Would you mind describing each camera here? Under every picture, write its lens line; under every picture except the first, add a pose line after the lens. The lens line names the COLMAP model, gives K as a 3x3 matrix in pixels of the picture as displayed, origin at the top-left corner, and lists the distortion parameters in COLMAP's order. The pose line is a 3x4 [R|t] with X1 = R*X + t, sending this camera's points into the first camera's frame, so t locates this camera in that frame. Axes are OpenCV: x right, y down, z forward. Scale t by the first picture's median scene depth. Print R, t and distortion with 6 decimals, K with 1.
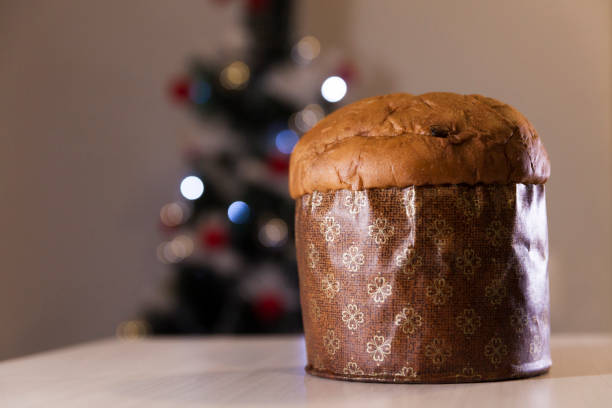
lens RADIAL K [[1086.4, 0, 301.8], [0, 1086.4, 209.2], [0, 0, 1]] dist [-0.050016, 0.000000]
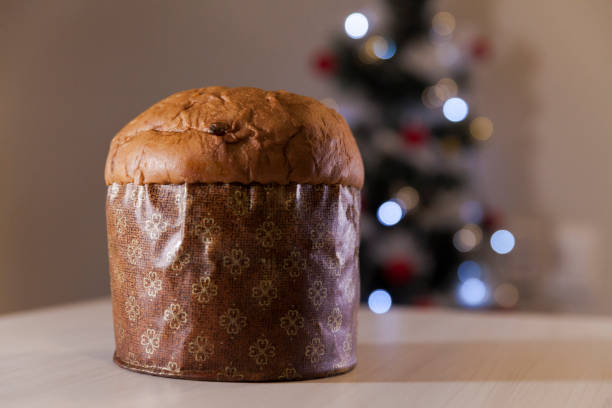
lens RADIAL K [[988.4, 0, 308.7], [0, 988.4, 215.9], [0, 0, 1]] dist [-0.060437, 0.000000]
pose [[0.986012, 0.044873, -0.160517, 0.360490], [-0.037129, 0.998012, 0.050924, -0.041727], [0.162483, -0.044252, 0.985718, 0.117324]]
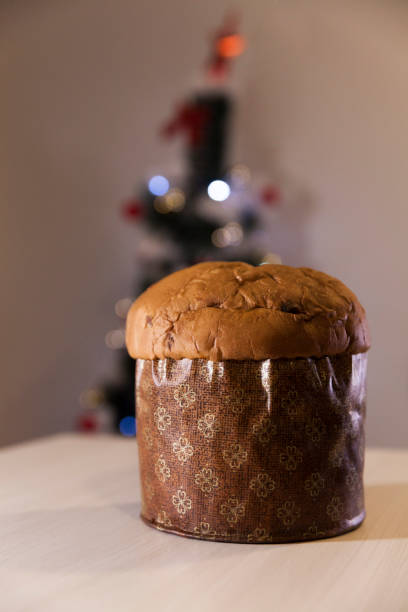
lens RADIAL K [[911.3, 0, 202.0], [0, 911.3, 309.0], [0, 0, 1]] dist [-0.029175, 0.000000]
pose [[0.964126, 0.020290, 0.264670, -0.198331], [-0.029247, 0.999124, 0.029945, -0.095134], [-0.263830, -0.036611, 0.963874, 0.154564]]
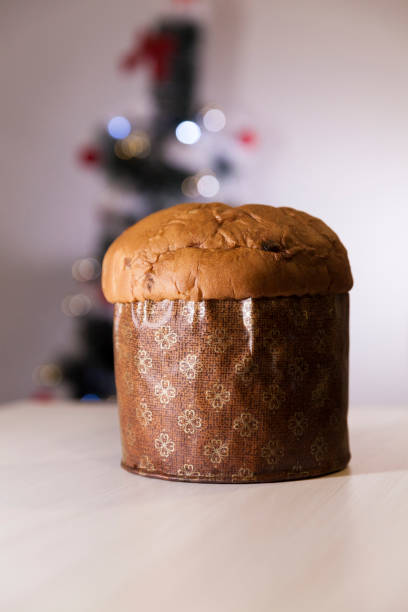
lens RADIAL K [[1086.4, 0, 198.1], [0, 1086.4, 306.7], [0, 0, 1]] dist [-0.050016, 0.000000]
pose [[0.956302, -0.004944, 0.292340, -0.254940], [-0.012347, 0.998282, 0.057273, -0.072898], [-0.292121, -0.058380, 0.954598, 0.002254]]
